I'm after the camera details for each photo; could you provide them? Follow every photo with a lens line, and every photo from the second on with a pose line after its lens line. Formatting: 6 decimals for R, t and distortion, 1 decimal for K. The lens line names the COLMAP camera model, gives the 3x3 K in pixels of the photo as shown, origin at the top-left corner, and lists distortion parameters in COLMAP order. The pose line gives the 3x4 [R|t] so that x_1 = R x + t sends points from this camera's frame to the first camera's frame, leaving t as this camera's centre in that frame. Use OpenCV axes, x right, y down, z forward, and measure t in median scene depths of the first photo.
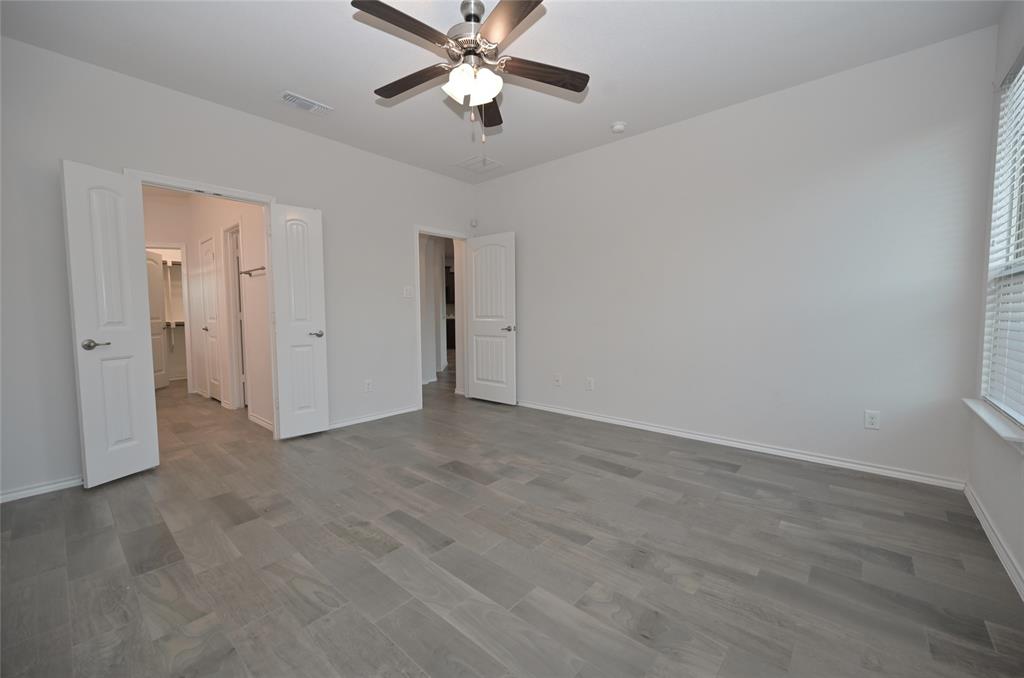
lens RADIAL K [[405.9, 0, 507.6], [0, 405.9, 341.4], [0, 0, 1]] dist [0.000588, -0.000385]
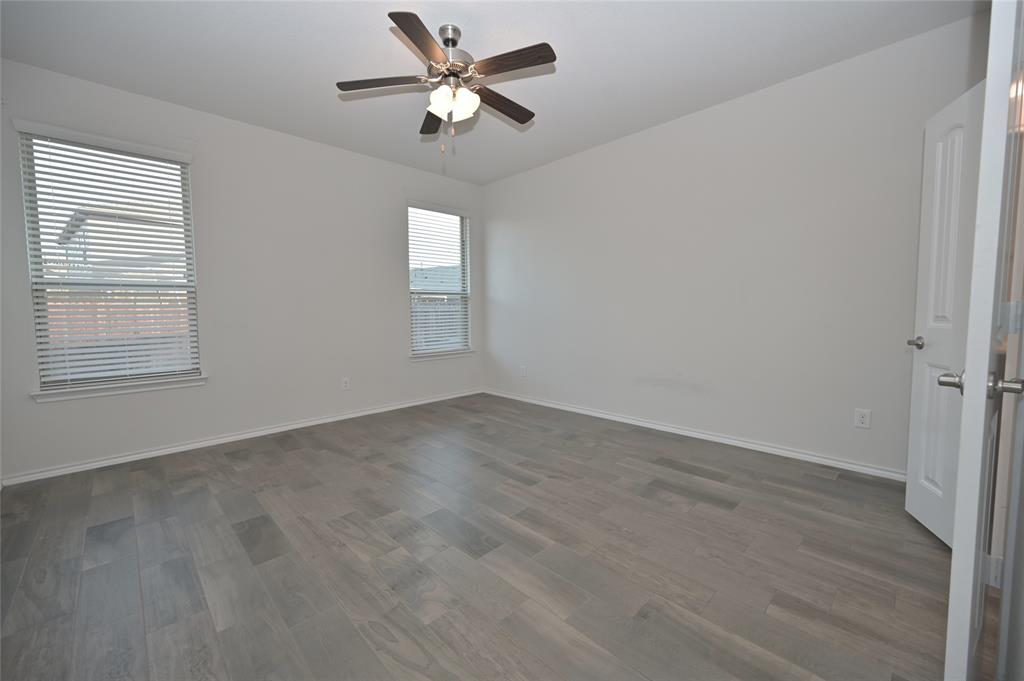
lens RADIAL K [[405.9, 0, 515.5], [0, 405.9, 333.2], [0, 0, 1]] dist [0.000588, -0.000385]
pose [[-0.998407, 0.012452, 0.055028, -0.288085], [0.019521, 0.991342, 0.129849, -0.145817], [-0.052935, 0.130716, -0.990006, 2.000679]]
